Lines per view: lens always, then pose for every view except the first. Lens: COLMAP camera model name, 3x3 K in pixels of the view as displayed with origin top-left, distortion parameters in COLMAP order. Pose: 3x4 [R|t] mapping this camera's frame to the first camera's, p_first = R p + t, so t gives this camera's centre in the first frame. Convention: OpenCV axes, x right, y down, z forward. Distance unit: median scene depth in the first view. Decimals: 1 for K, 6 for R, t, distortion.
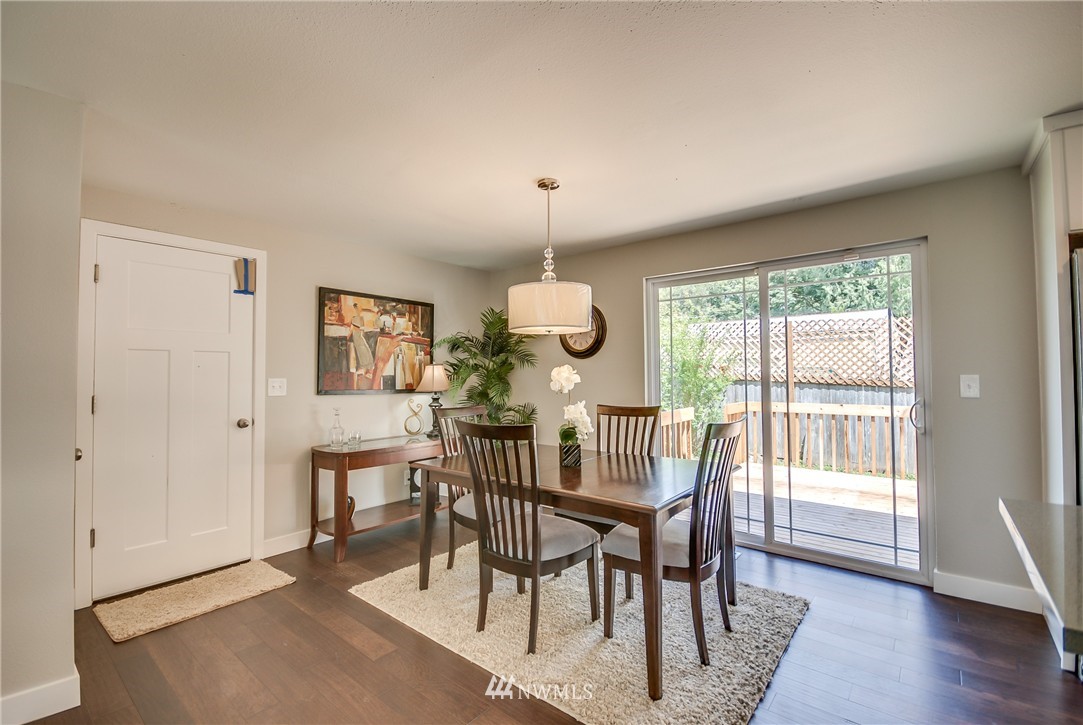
lens RADIAL K [[474.2, 0, 533.9], [0, 474.2, 363.9], [0, 0, 1]] dist [-0.009370, -0.001098]
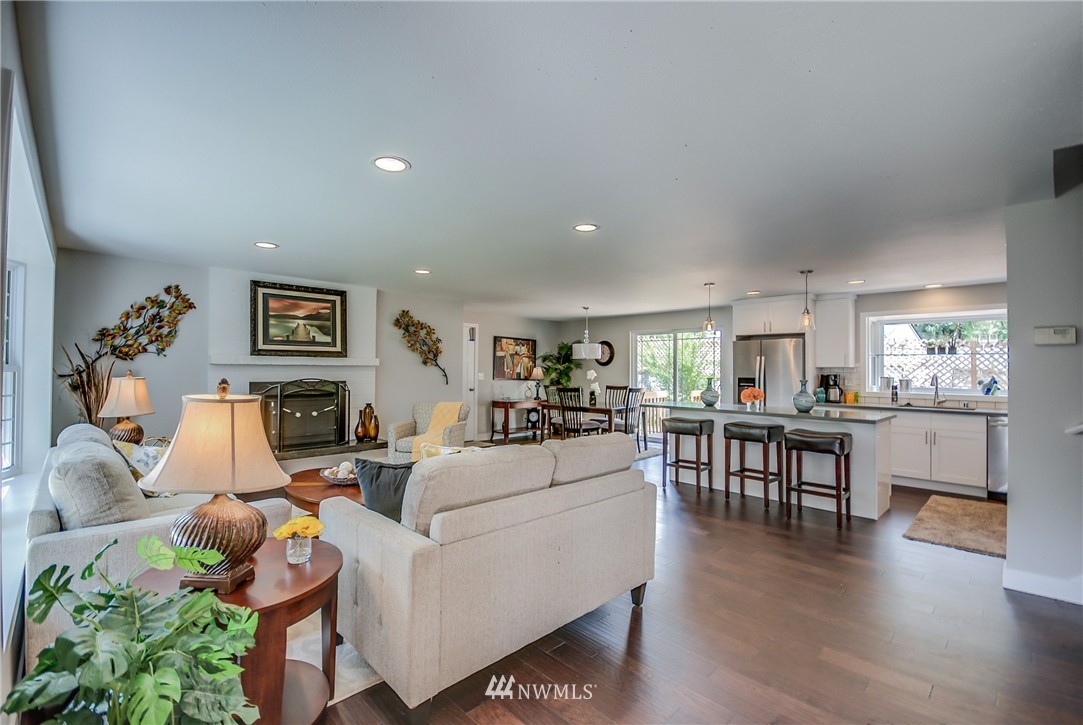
lens RADIAL K [[474.2, 0, 538.6], [0, 474.2, 361.2], [0, 0, 1]] dist [-0.009370, -0.001098]
pose [[0.995207, 0.014298, -0.096741, 0.014331], [-0.013989, 0.999895, 0.003872, -0.039994], [0.096786, -0.002500, 0.995302, -1.301844]]
